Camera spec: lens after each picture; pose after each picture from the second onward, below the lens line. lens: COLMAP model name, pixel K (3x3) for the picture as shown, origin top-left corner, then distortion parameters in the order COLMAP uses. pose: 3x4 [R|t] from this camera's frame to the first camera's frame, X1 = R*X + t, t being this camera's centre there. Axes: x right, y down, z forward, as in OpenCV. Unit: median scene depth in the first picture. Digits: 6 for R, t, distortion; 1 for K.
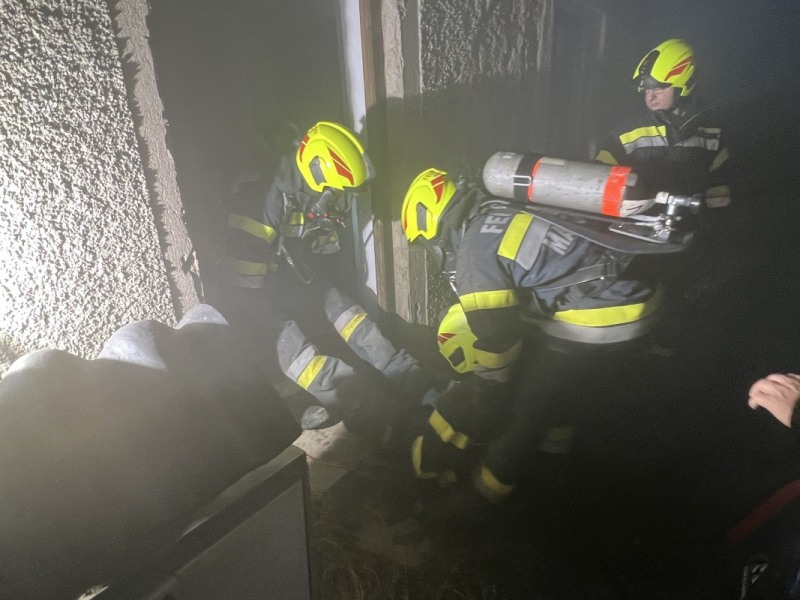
lens RADIAL K [[507.7, 0, 398.4], [0, 507.7, 302.4], [0, 0, 1]] dist [-0.004852, 0.002371]
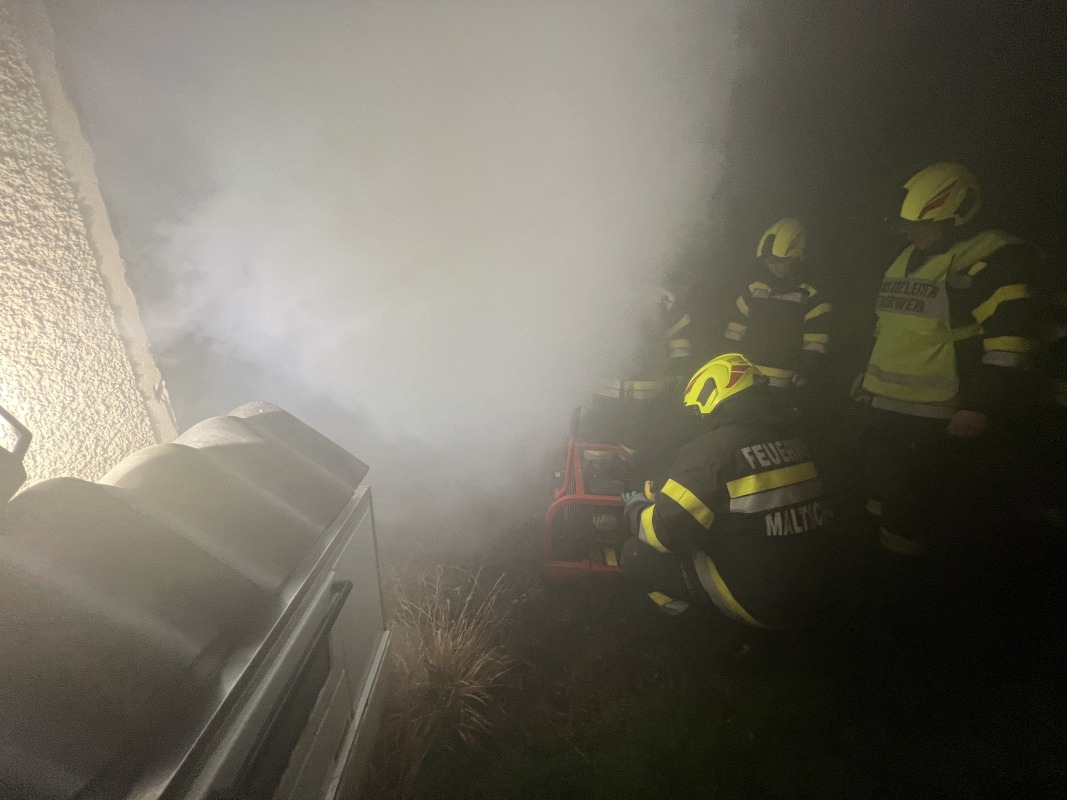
lens RADIAL K [[434.4, 0, 535.3], [0, 434.4, 392.1], [0, 0, 1]] dist [-0.002630, -0.000155]
pose [[0.787269, -0.173597, 0.591669, -0.388820], [0.218242, 0.975886, -0.004063, 0.115214], [-0.576696, 0.132325, 0.806171, -0.217720]]
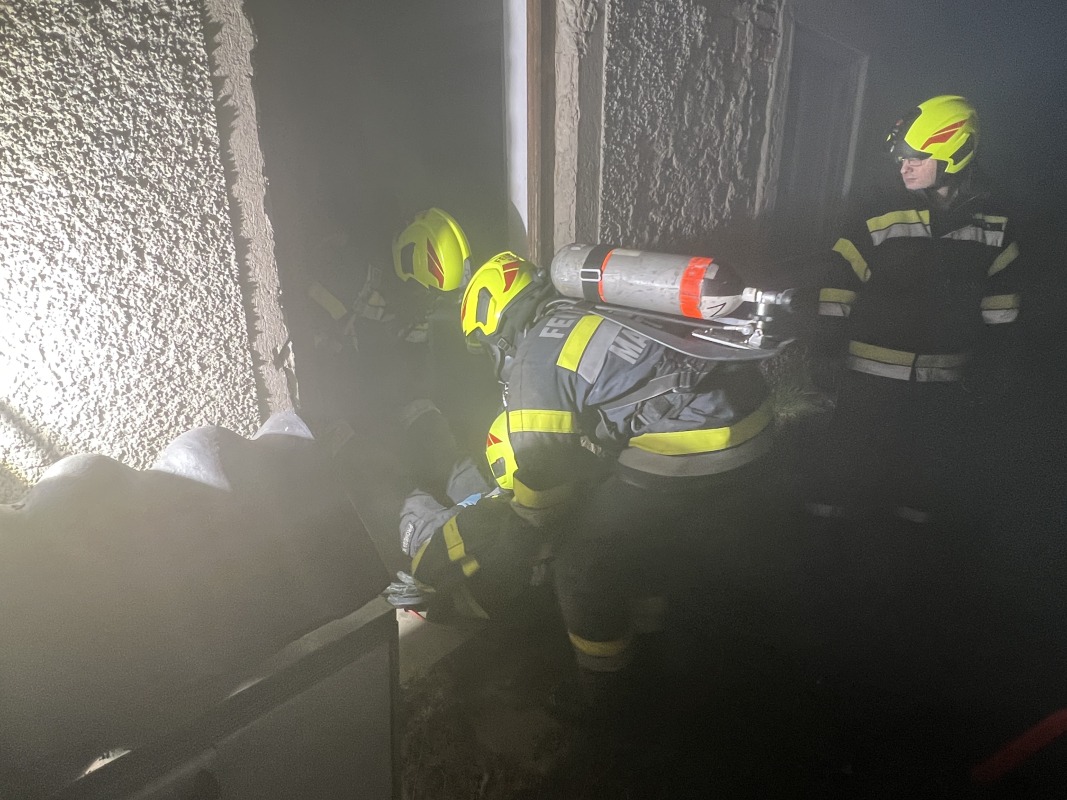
lens RADIAL K [[677.2, 0, 528.9], [0, 677.2, 401.3], [0, 0, 1]] dist [-0.004852, 0.002371]
pose [[0.995114, 0.066926, -0.072591, 0.060924], [-0.068807, 0.997348, -0.023722, -0.010411], [0.070811, 0.028601, 0.997080, -0.030518]]
